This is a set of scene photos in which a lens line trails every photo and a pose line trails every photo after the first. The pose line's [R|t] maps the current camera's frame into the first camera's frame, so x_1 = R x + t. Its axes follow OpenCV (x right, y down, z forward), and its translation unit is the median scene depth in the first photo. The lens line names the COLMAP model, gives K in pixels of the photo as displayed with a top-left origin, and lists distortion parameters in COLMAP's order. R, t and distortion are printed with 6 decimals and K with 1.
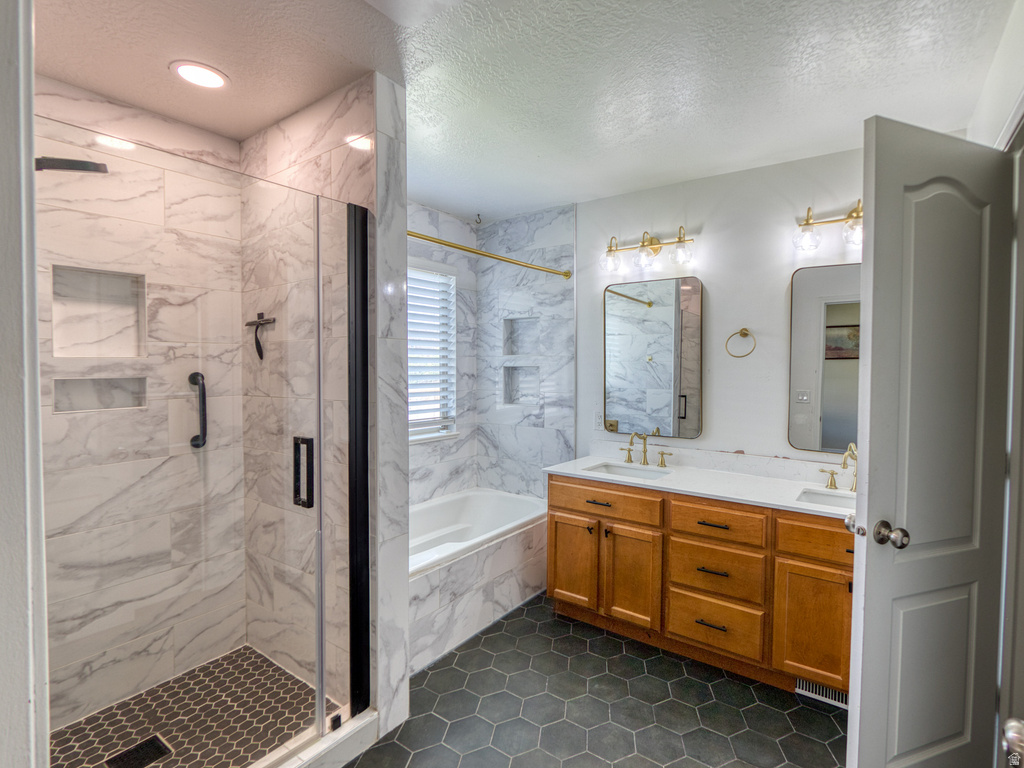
lens RADIAL K [[495.5, 0, 512.5], [0, 495.5, 382.6], [0, 0, 1]] dist [-0.006046, 0.001438]
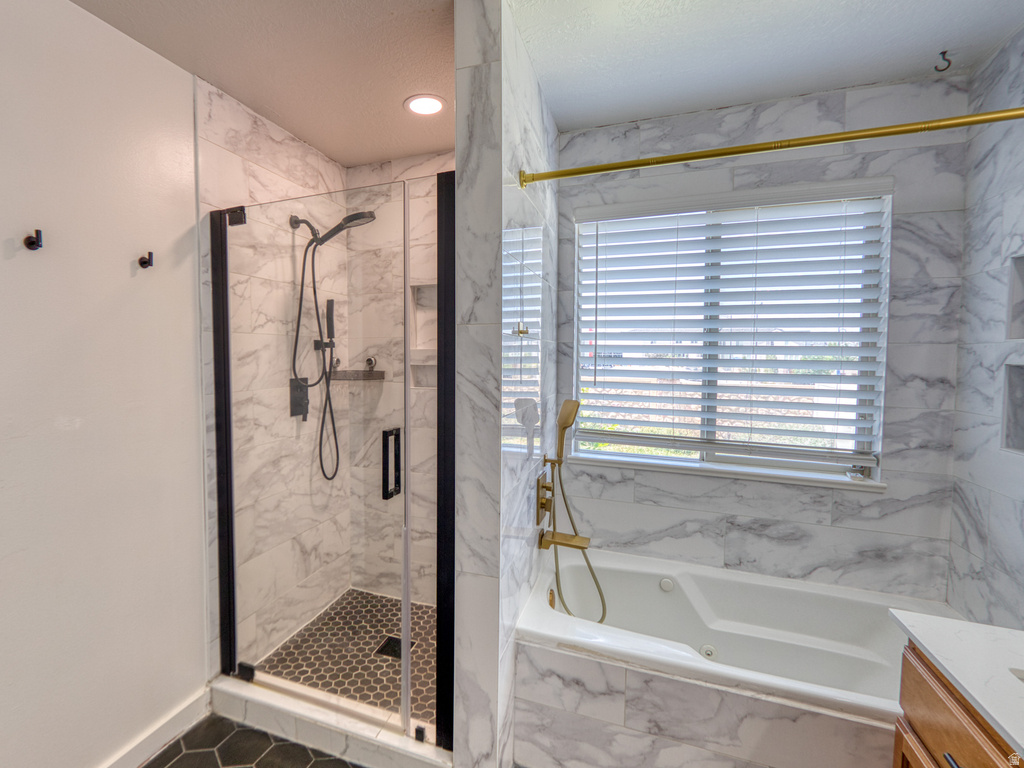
lens RADIAL K [[495.5, 0, 512.1], [0, 495.5, 377.8], [0, 0, 1]] dist [-0.006046, 0.001438]
pose [[0.274094, 0.052024, -0.960295, 0.292837], [-0.041244, 0.998253, 0.042309, -0.021699], [0.960818, 0.028009, 0.275761, 0.459840]]
